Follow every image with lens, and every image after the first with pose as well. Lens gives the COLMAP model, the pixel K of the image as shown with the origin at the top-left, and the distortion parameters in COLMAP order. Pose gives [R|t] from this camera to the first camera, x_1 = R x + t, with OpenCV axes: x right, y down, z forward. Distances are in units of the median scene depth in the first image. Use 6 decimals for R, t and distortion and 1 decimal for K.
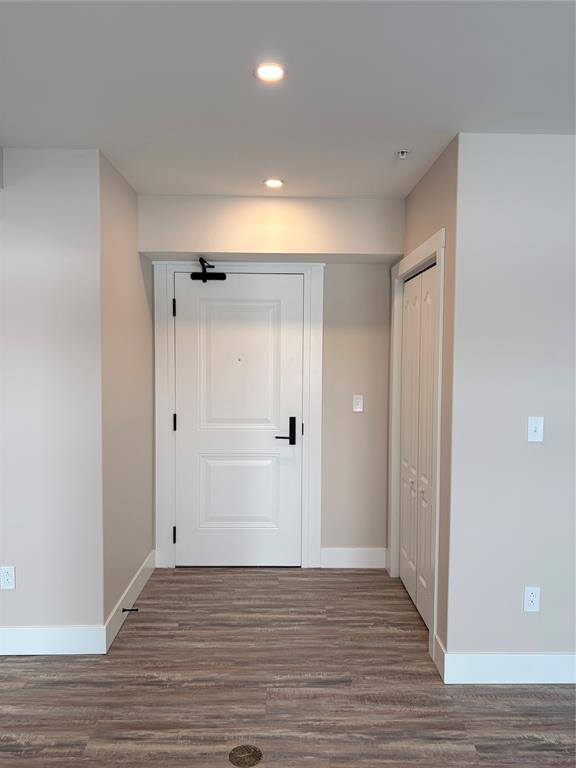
lens RADIAL K [[577.4, 0, 287.5], [0, 577.4, 389.2], [0, 0, 1]] dist [-0.006782, 0.000202]
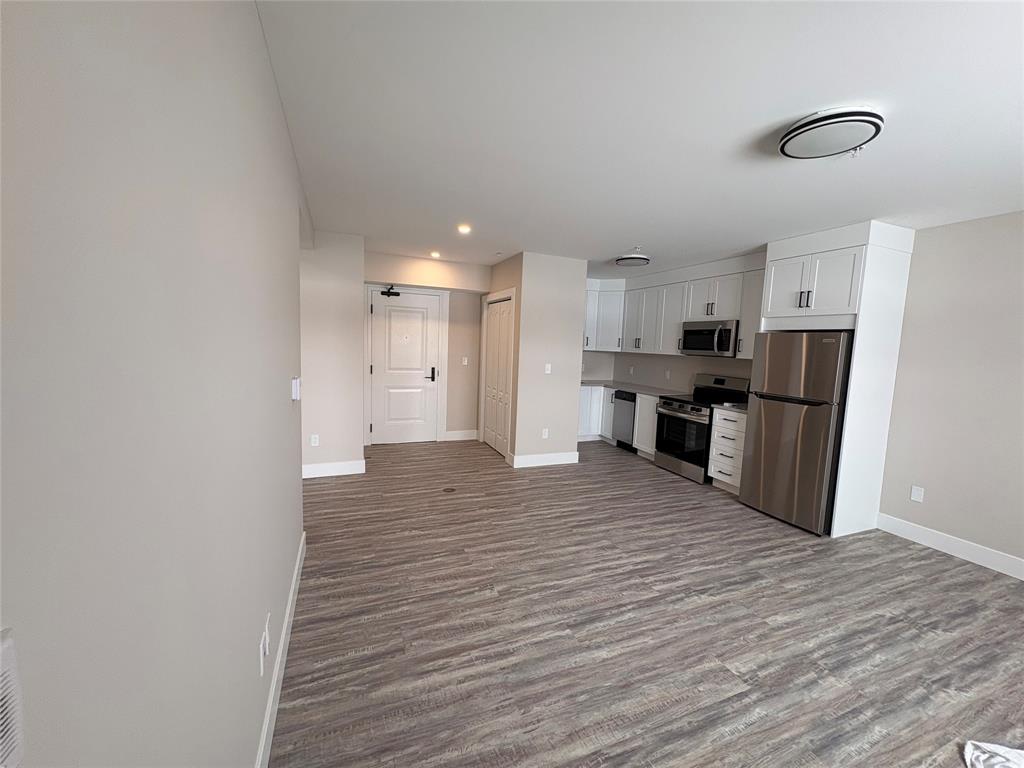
lens RADIAL K [[407.6, 0, 511.7], [0, 407.6, 386.5], [0, 0, 1]] dist [0.001845, 0.000160]
pose [[0.930666, -0.006920, 0.365805, -0.285100], [-0.015319, 0.998207, 0.057858, 0.031370], [-0.365549, -0.059451, 0.928891, -0.471814]]
